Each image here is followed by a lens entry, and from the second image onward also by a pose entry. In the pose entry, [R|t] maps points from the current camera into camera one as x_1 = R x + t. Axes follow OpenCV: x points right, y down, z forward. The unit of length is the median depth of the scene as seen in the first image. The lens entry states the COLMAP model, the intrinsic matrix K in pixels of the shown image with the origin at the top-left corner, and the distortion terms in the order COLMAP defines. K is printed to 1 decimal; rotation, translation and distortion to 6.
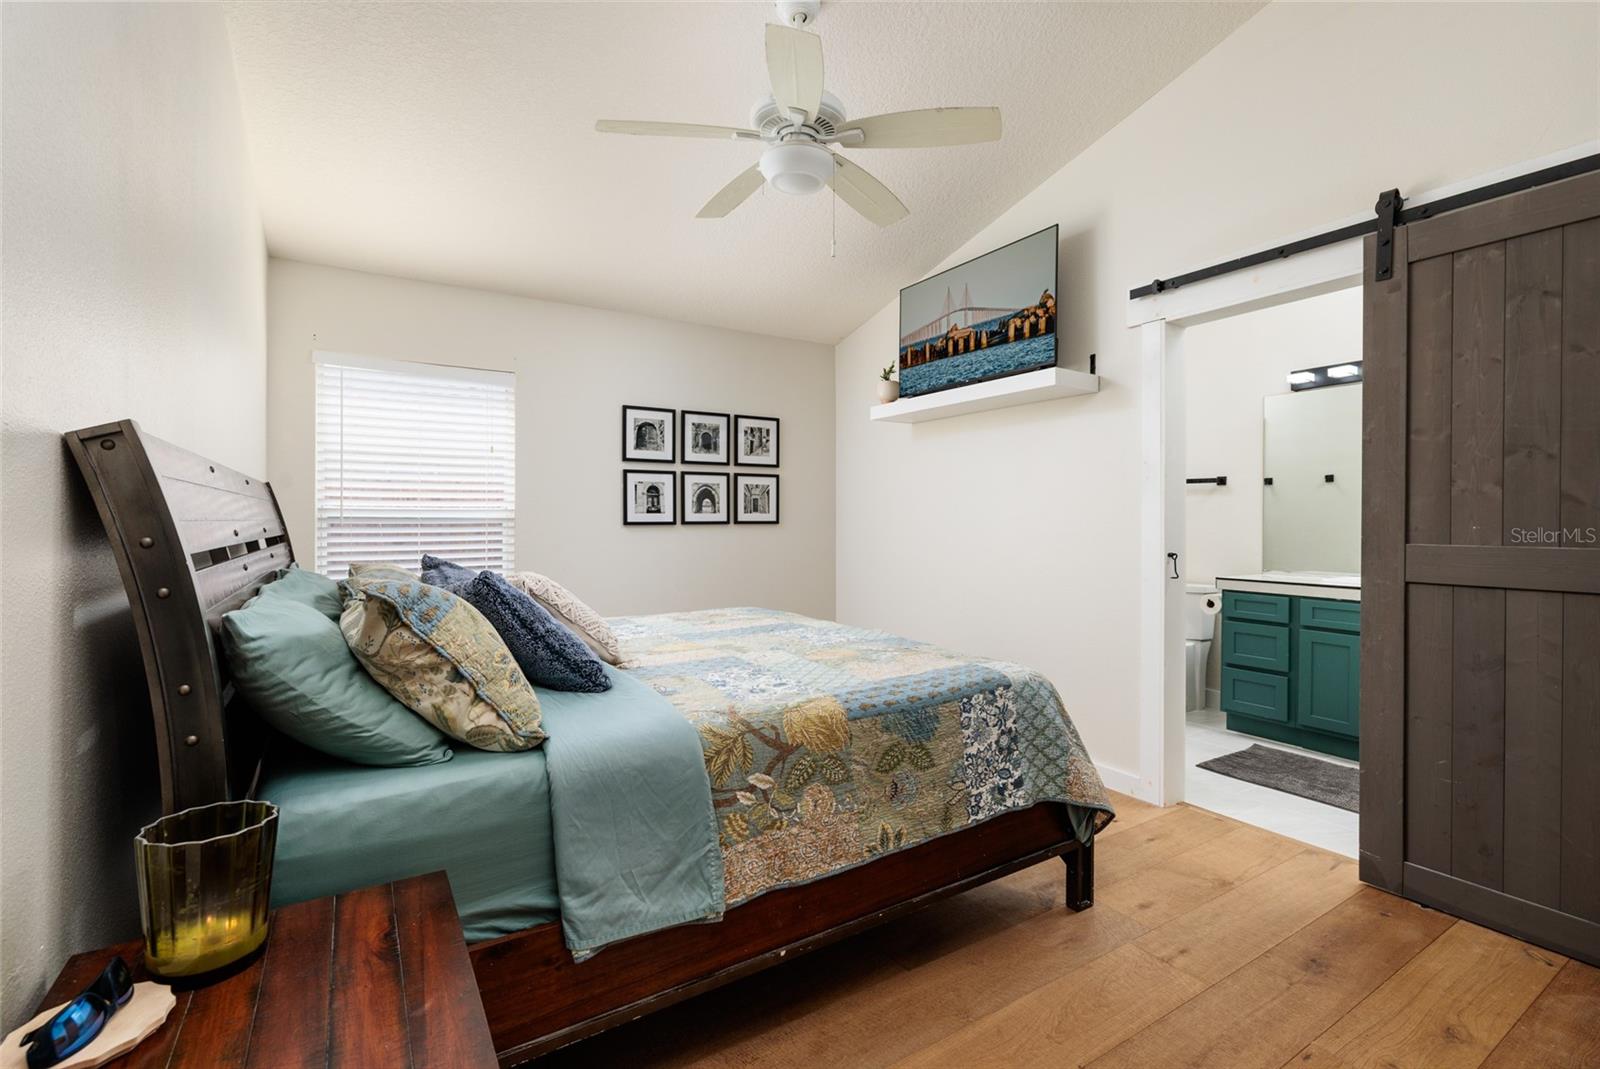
lens RADIAL K [[703.6, 0, 801.7], [0, 703.6, 525.6], [0, 0, 1]] dist [-0.003222, -0.000224]
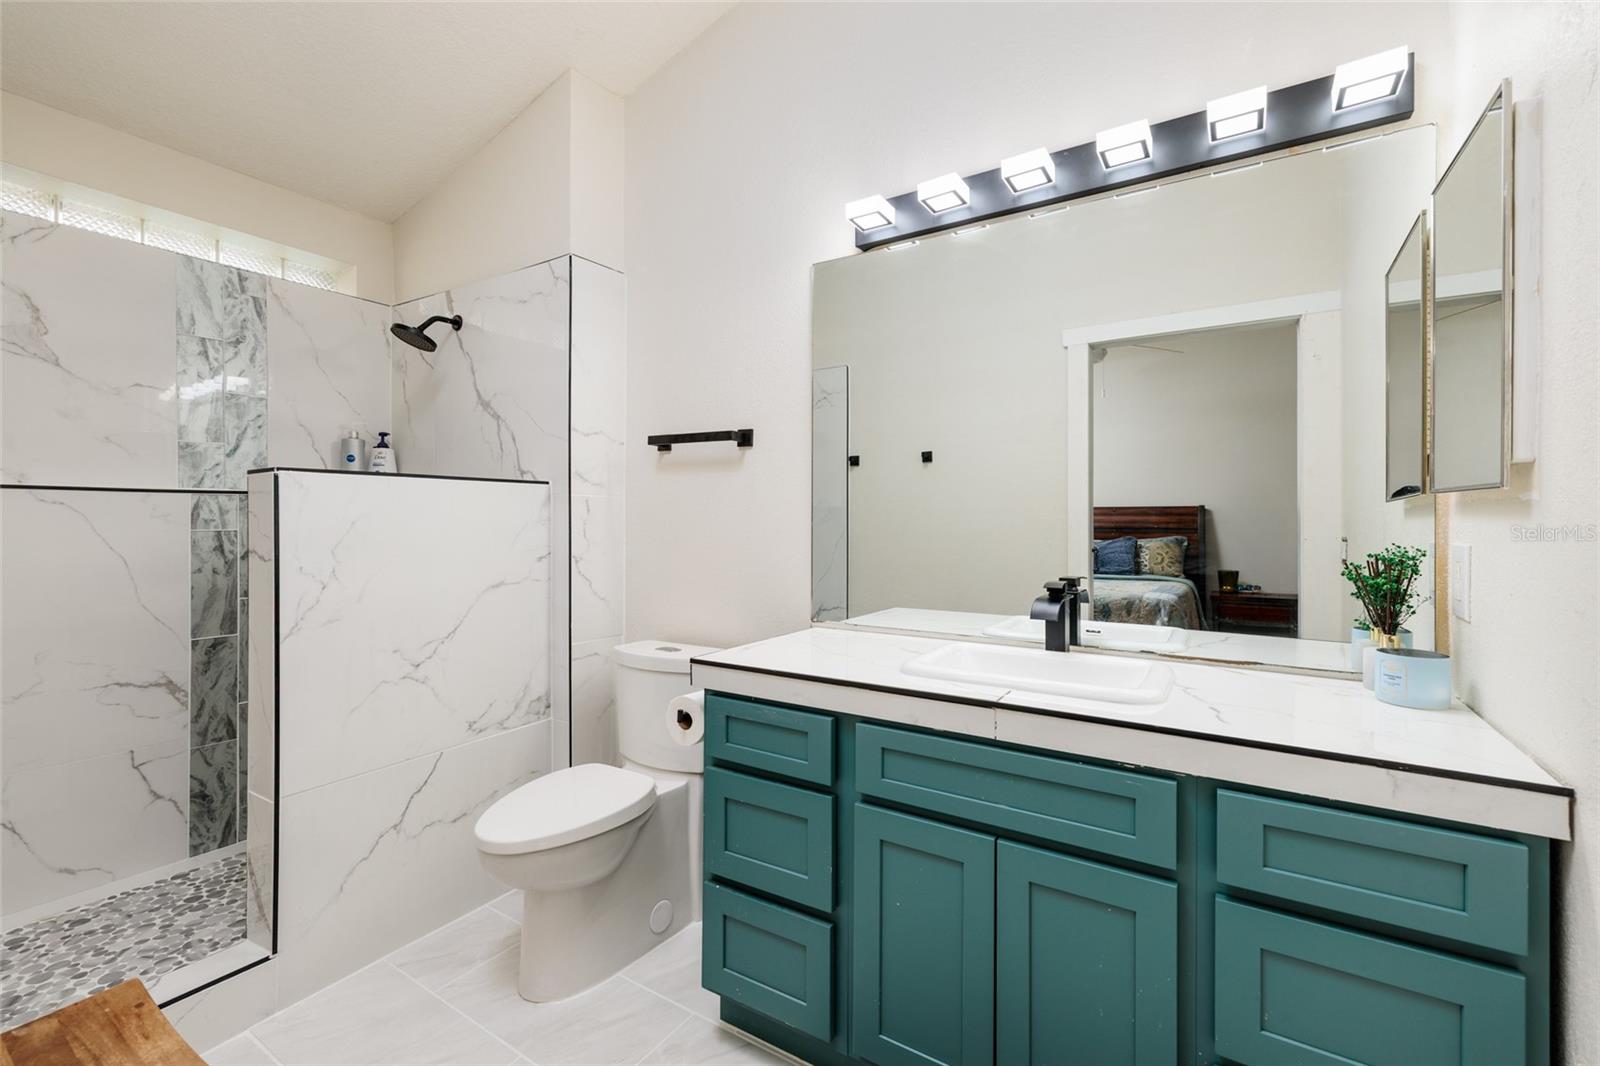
lens RADIAL K [[672.6, 0, 801.7], [0, 672.6, 519.5], [0, 0, 1]] dist [0.003188, 0.000596]
pose [[0.899517, 0.004389, 0.436863, 0.159409], [-0.001523, 0.999975, -0.006909, -0.001114], [-0.436882, 0.005550, 0.899502, 0.208102]]
